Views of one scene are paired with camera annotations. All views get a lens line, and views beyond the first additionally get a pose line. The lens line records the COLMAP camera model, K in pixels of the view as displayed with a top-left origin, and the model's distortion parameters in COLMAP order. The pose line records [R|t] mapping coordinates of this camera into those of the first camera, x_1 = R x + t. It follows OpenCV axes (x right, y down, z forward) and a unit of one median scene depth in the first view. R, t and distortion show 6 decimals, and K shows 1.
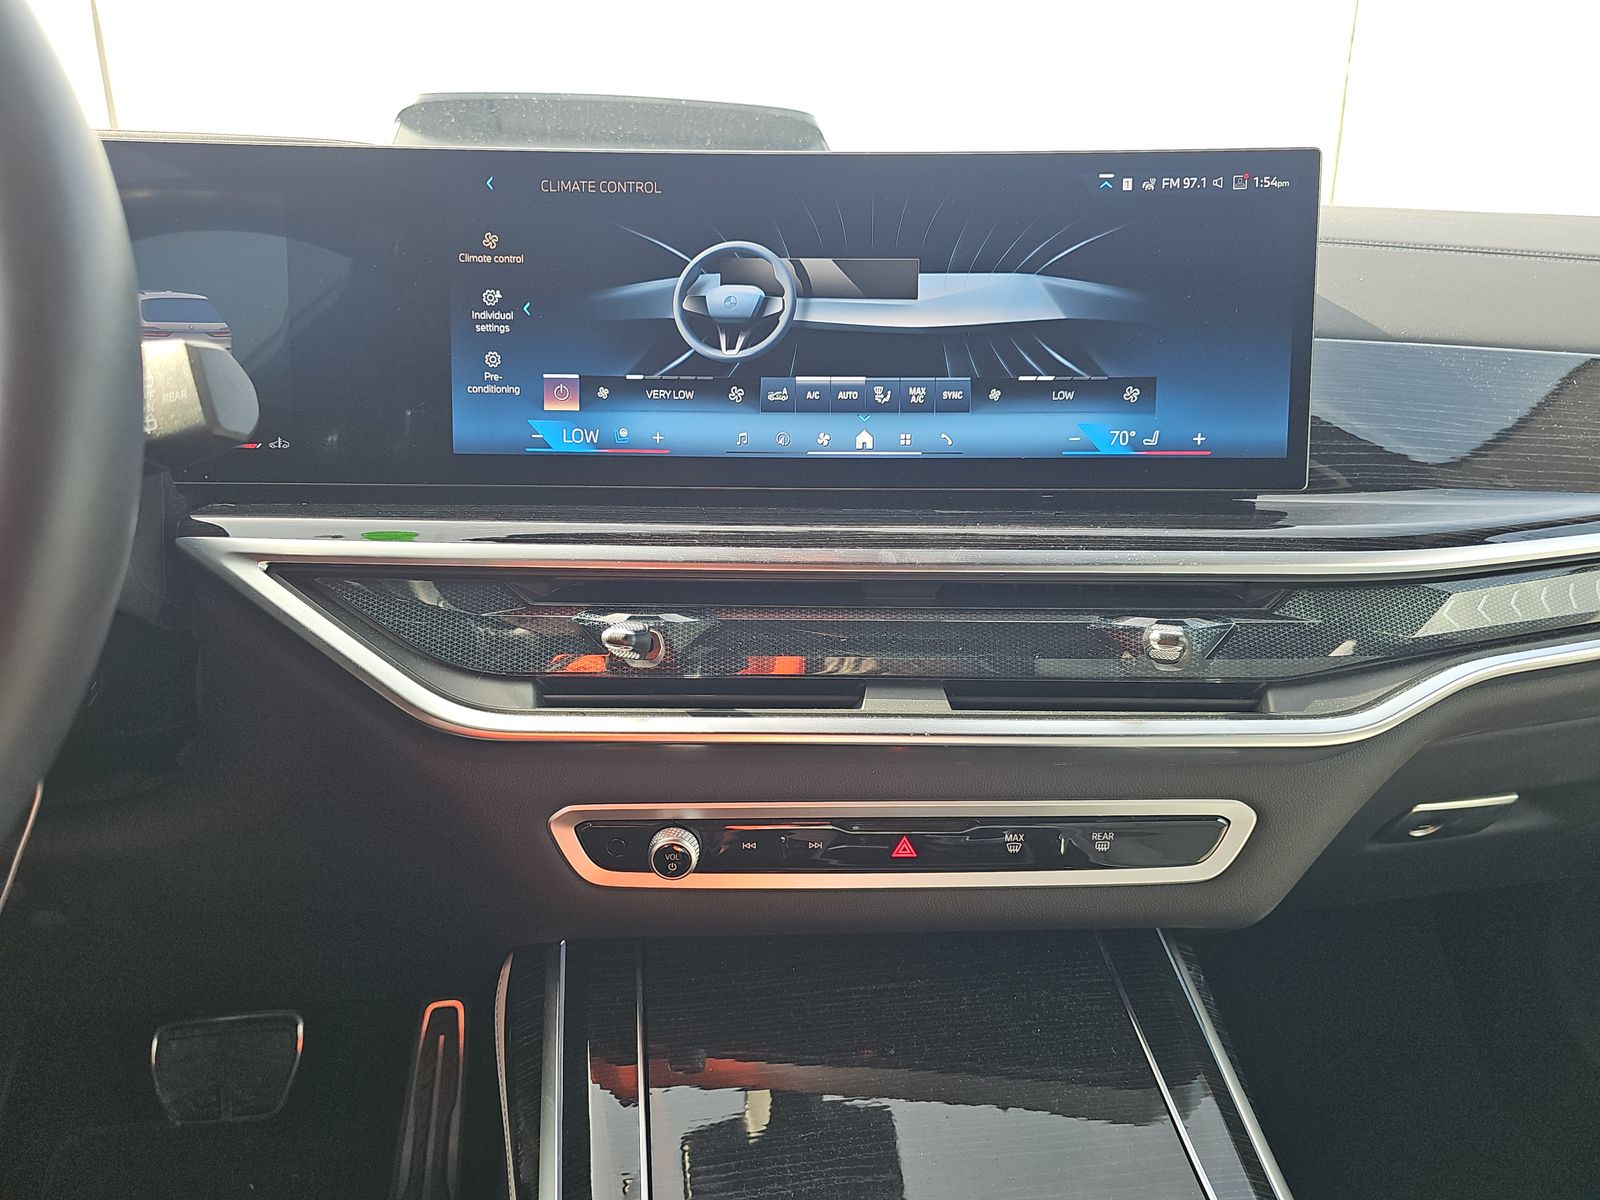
lens RADIAL K [[1051.0, 0, 799.7], [0, 1051.0, 598.0], [0, 0, 1]] dist [0.038074, 0.001896]
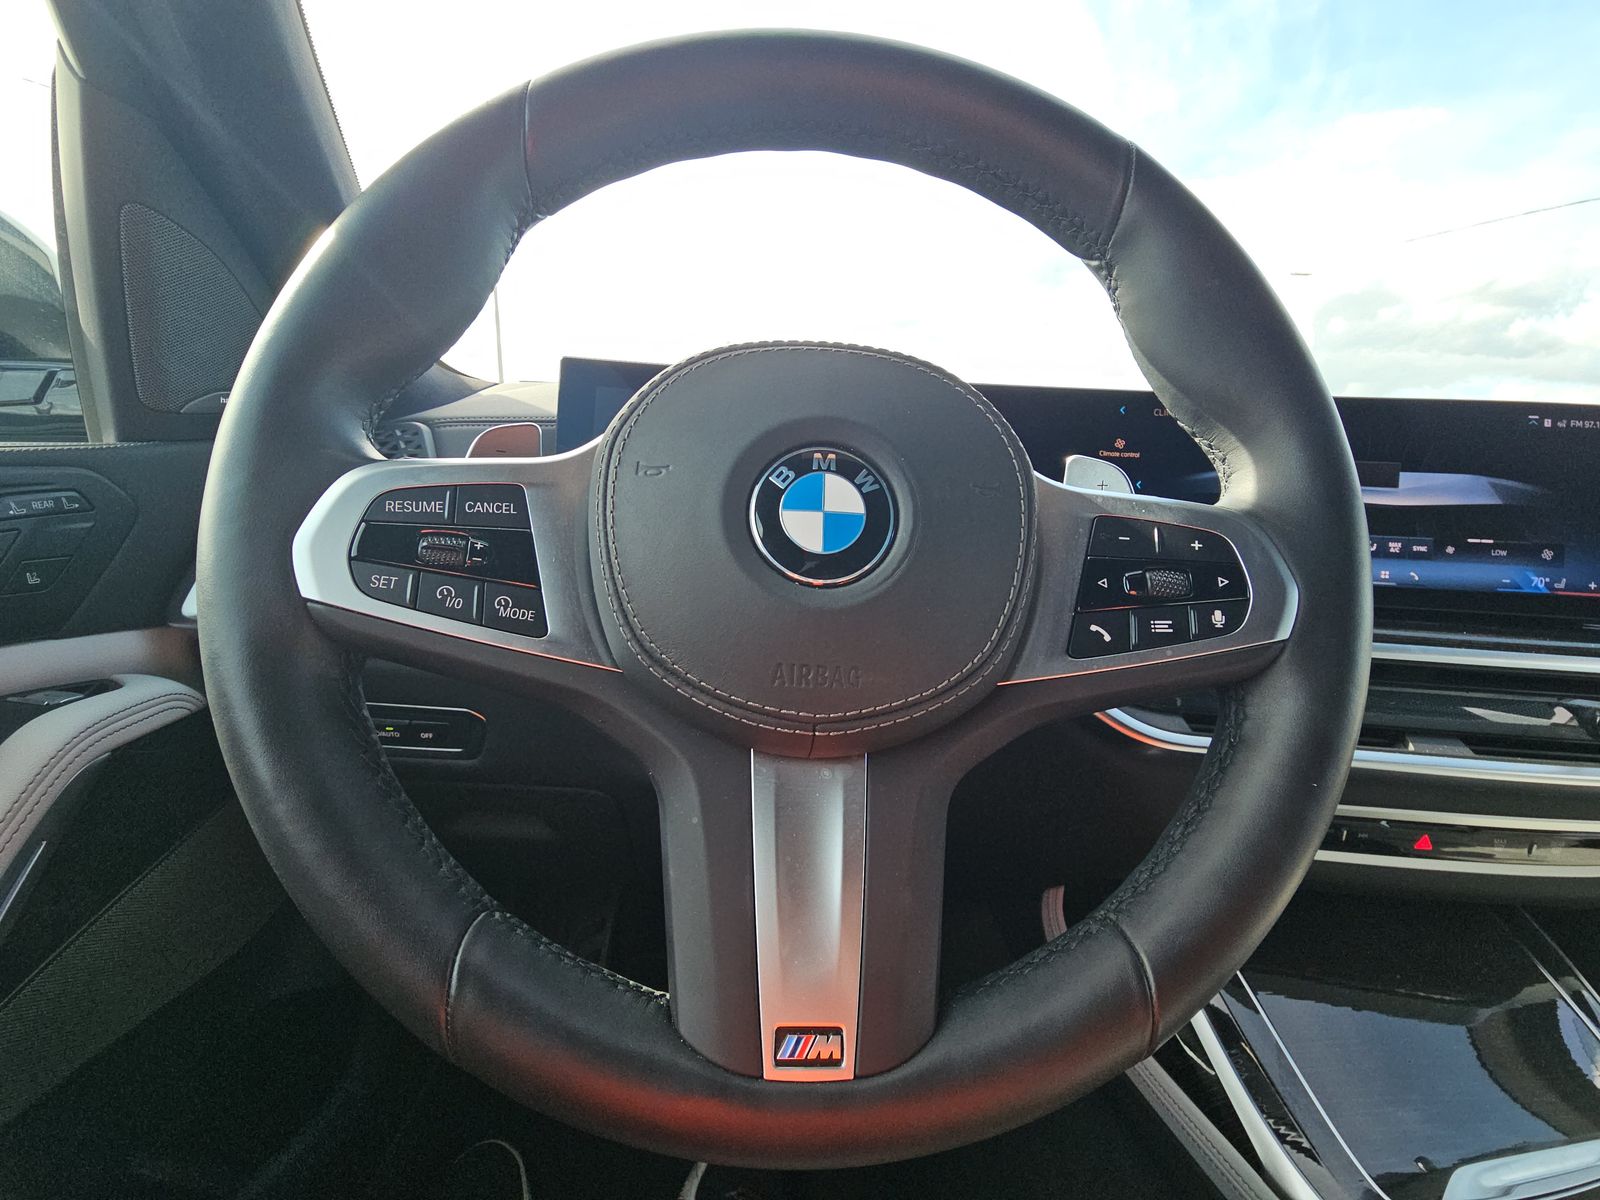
lens RADIAL K [[645.1, 0, 799.0], [0, 645.1, 602.5], [0, 0, 1]] dist [-0.002683, -0.002674]
pose [[0.993038, 0.056229, -0.103509, -0.673613], [-0.061974, 0.996662, -0.053143, -0.004618], [0.100176, 0.059188, 0.993208, -0.038477]]
